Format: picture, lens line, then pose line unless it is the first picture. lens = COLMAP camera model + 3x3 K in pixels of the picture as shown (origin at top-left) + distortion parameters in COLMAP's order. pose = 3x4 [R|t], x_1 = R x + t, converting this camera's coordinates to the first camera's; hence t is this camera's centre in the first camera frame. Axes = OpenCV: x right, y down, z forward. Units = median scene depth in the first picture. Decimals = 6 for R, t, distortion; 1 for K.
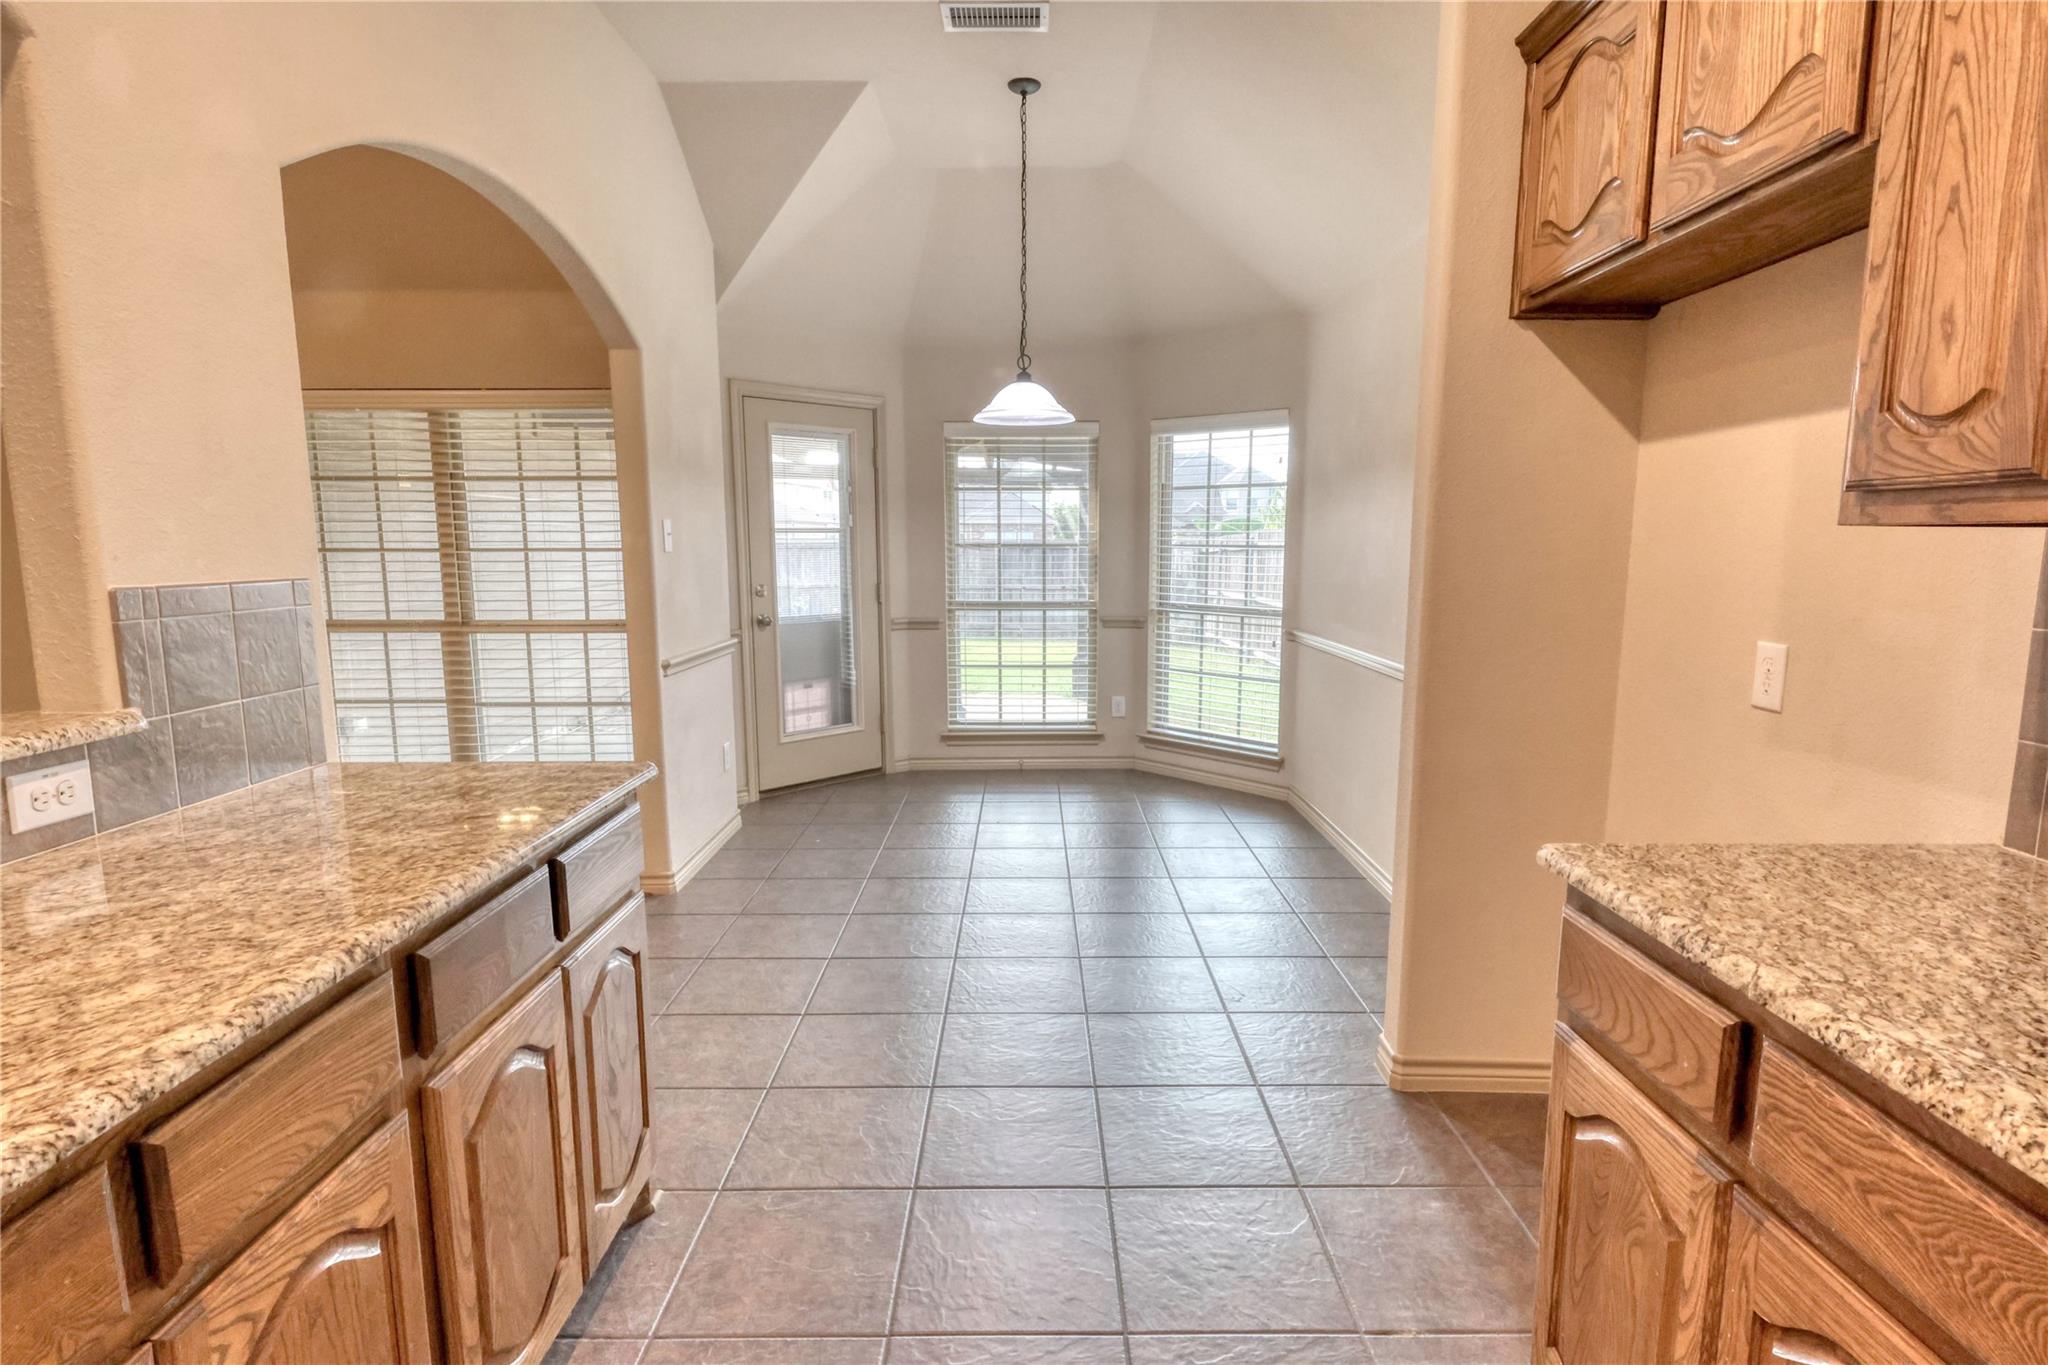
lens RADIAL K [[1045.3, 0, 1025.8], [0, 1045.3, 684.6], [0, 0, 1]] dist [-0.004196, -0.002453]
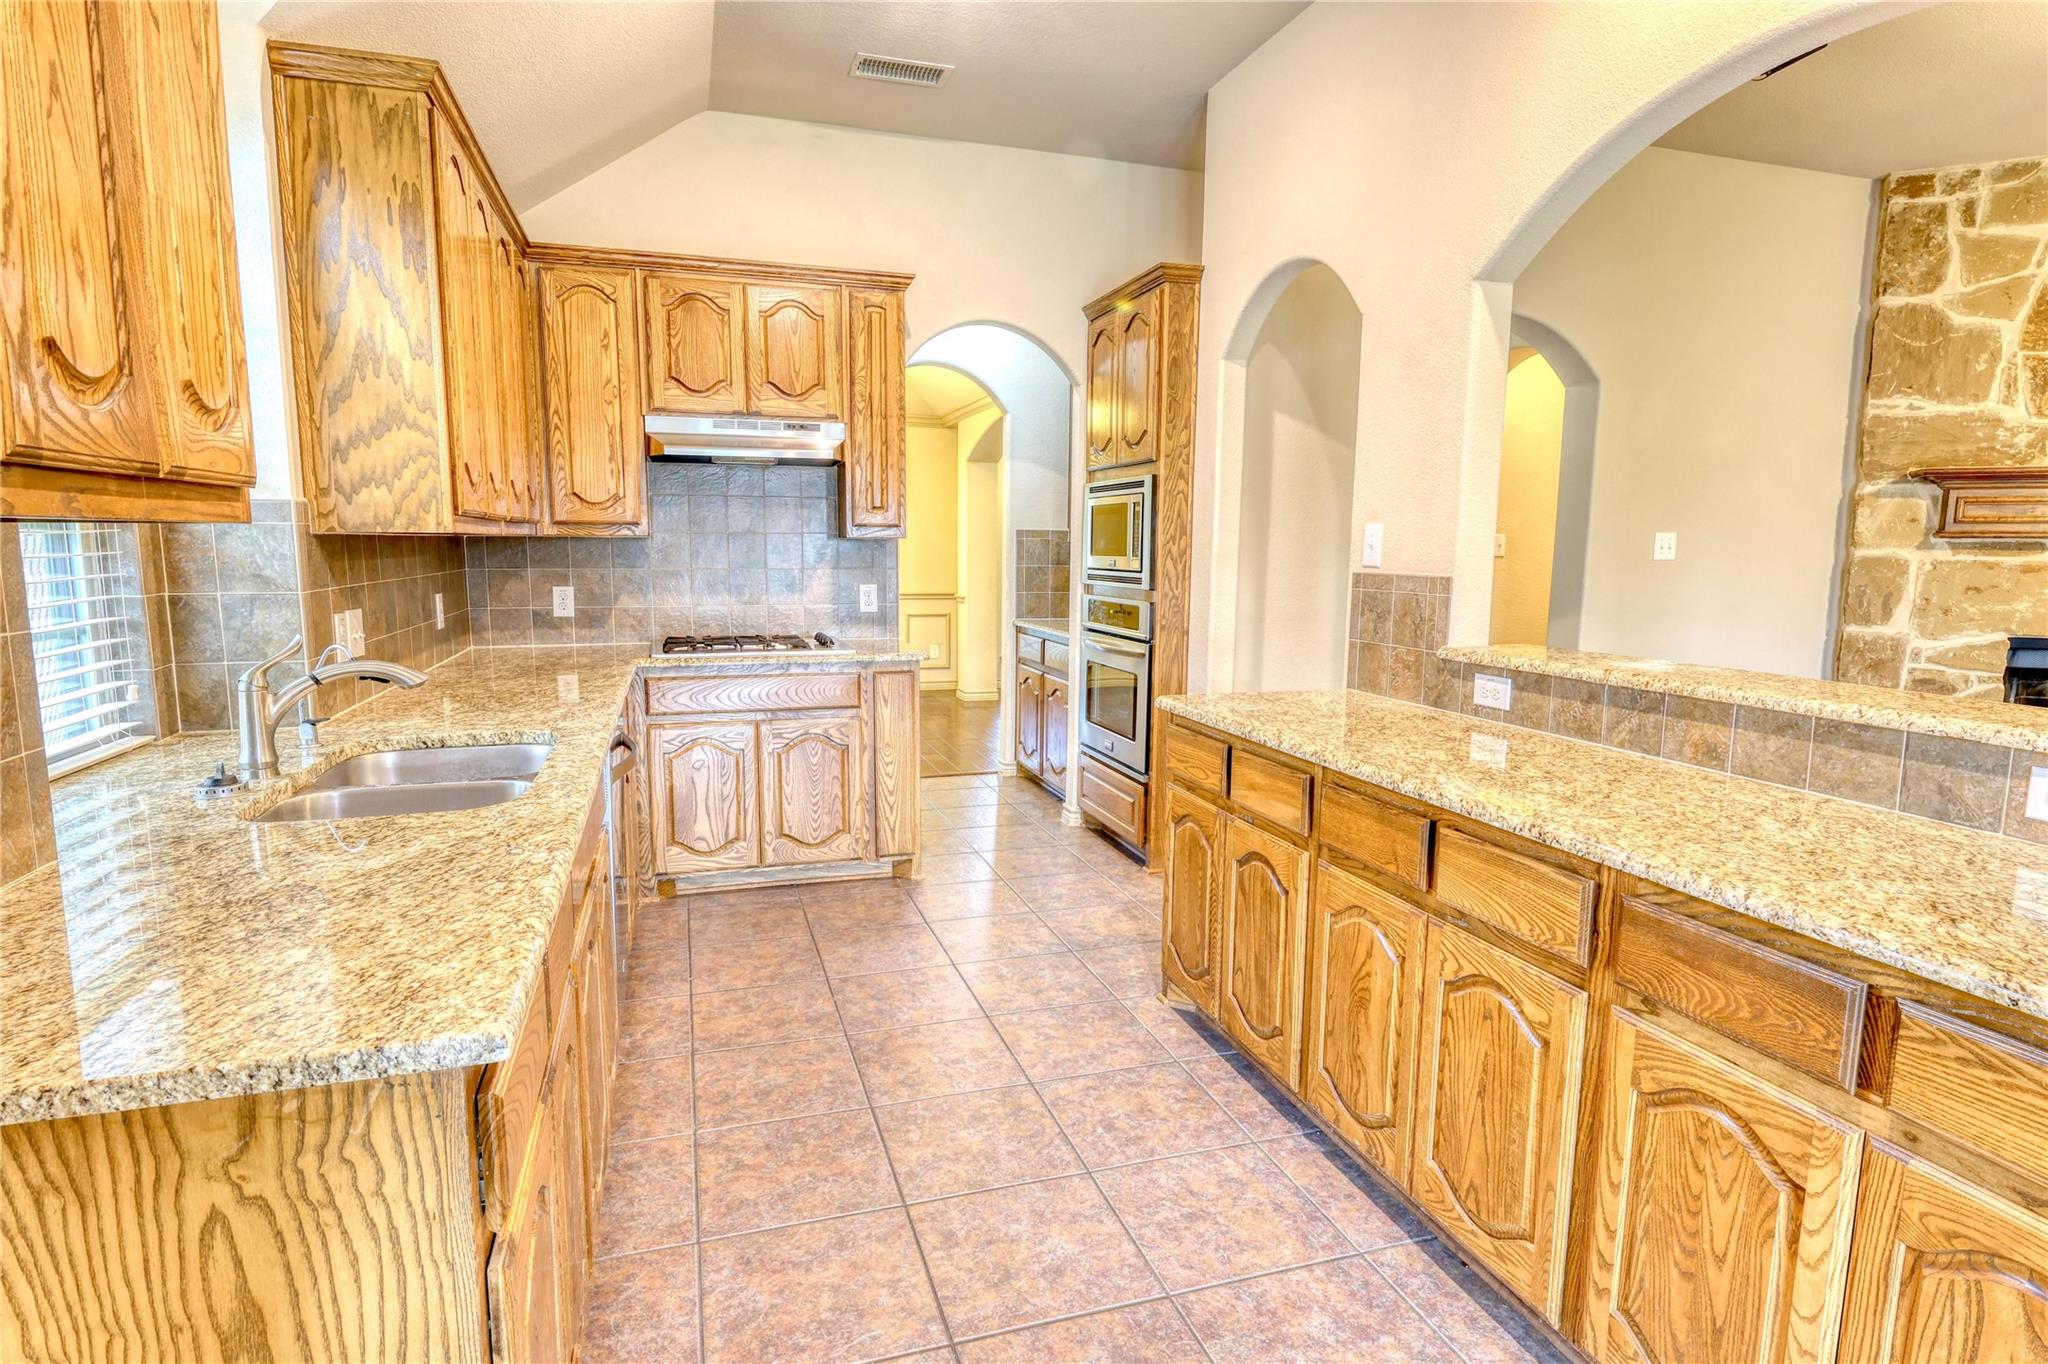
lens RADIAL K [[1045.3, 0, 1022.9], [0, 1045.3, 679.4], [0, 0, 1]] dist [-0.004196, -0.002453]
pose [[-0.953082, 0.030842, -0.301137, 0.467095], [-0.050304, 0.964828, 0.258024, -0.279197], [0.298503, 0.261067, -0.918009, 1.984022]]
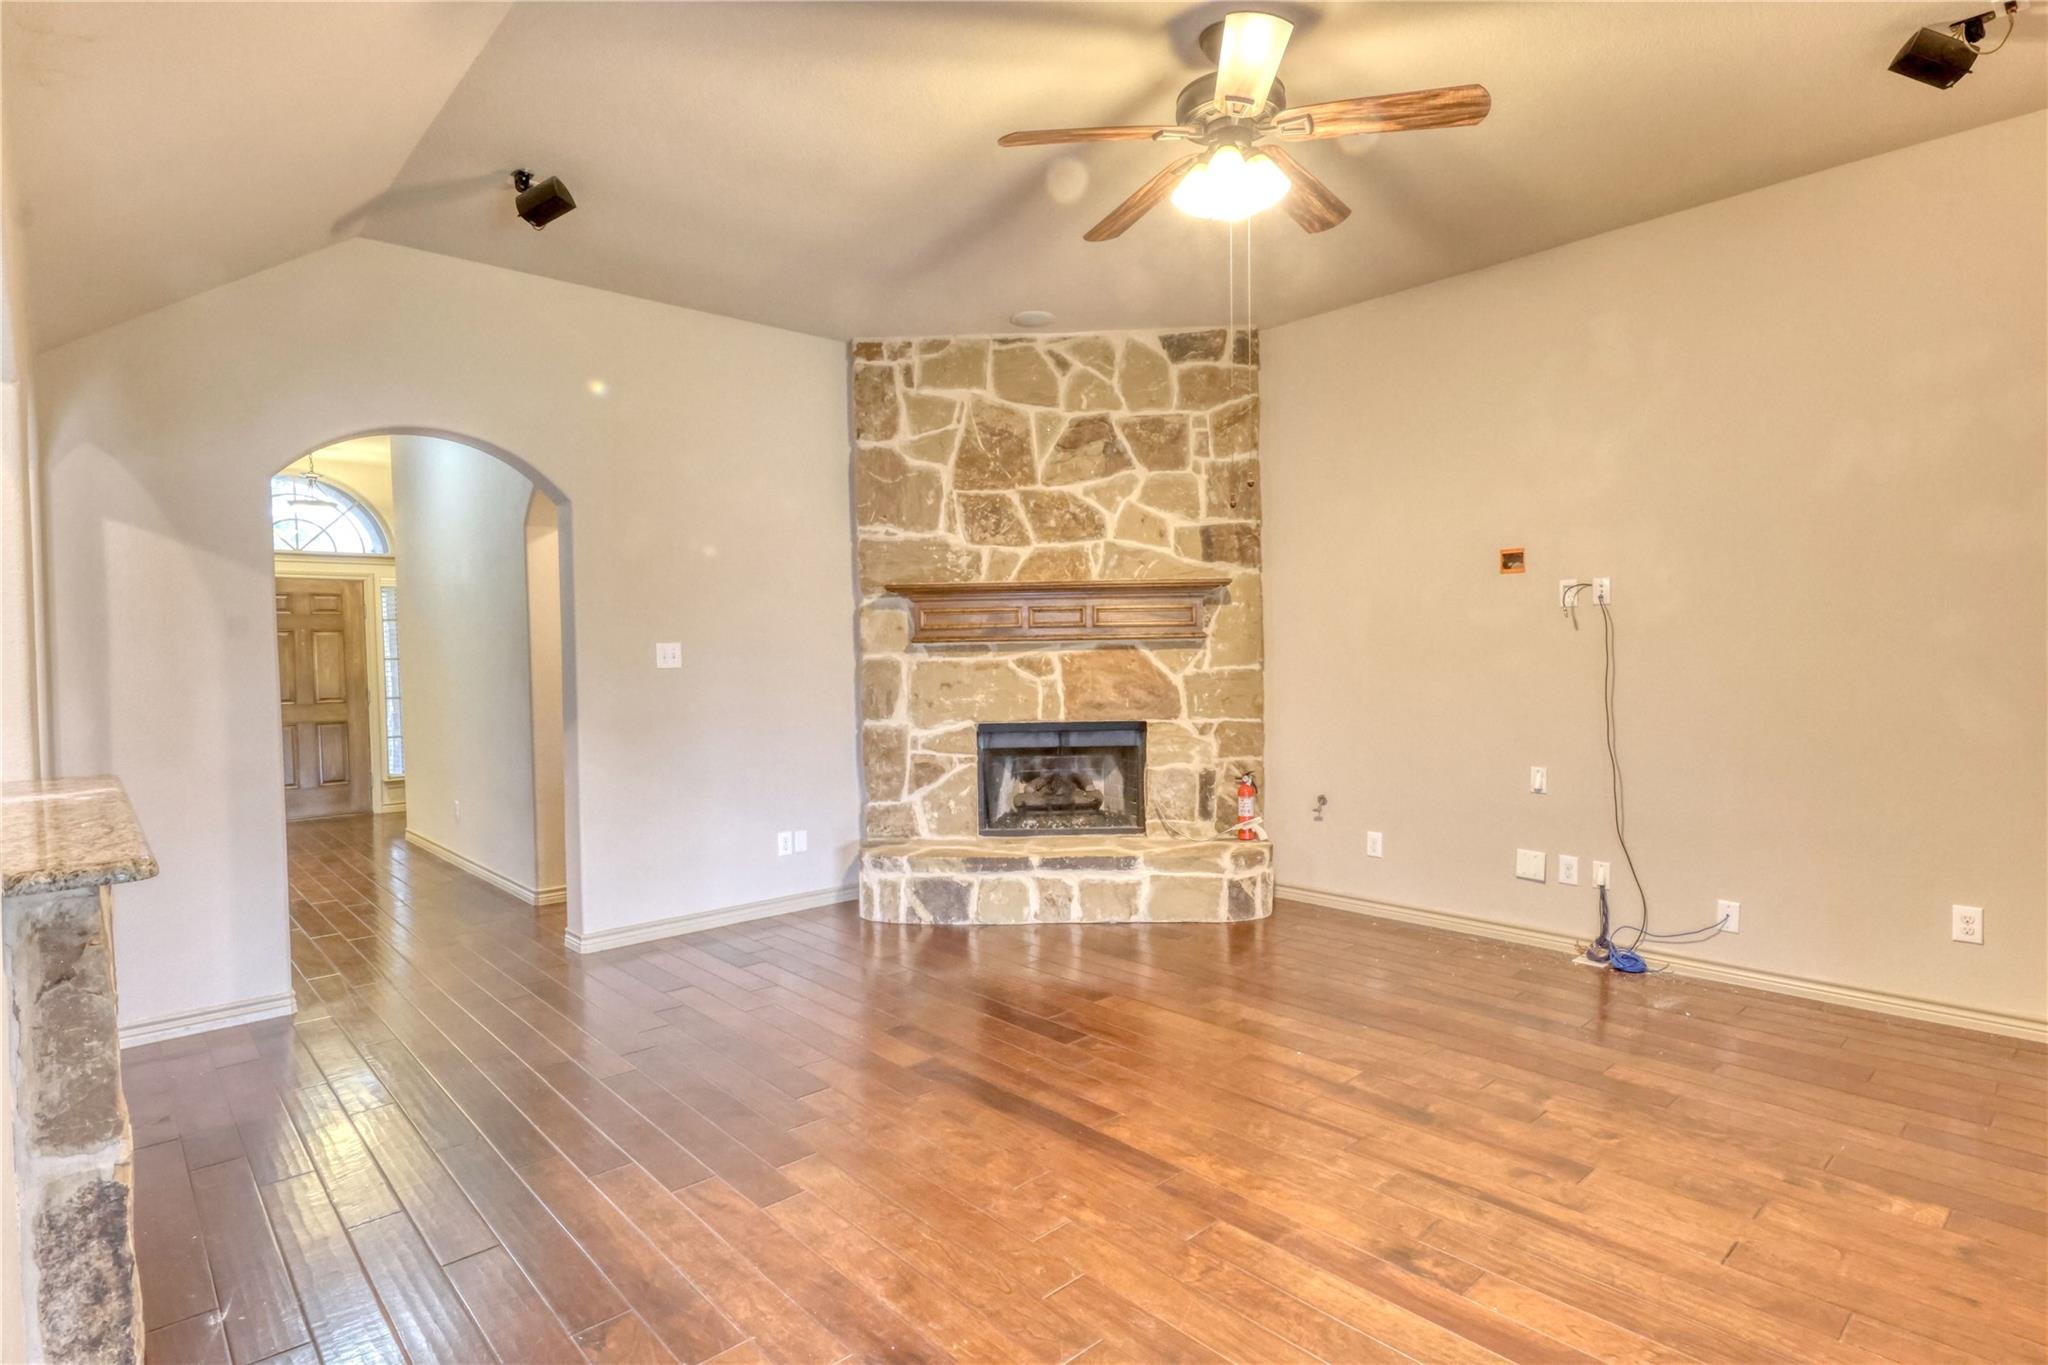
lens RADIAL K [[1045.3, 0, 1022.1], [0, 1045.3, 686.8], [0, 0, 1]] dist [-0.004196, -0.002453]
pose [[-0.743876, 0.033751, -0.667465, -0.161276], [-0.077484, 0.987634, 0.136295, -0.334296], [0.663811, 0.153104, -0.732062, 2.356884]]
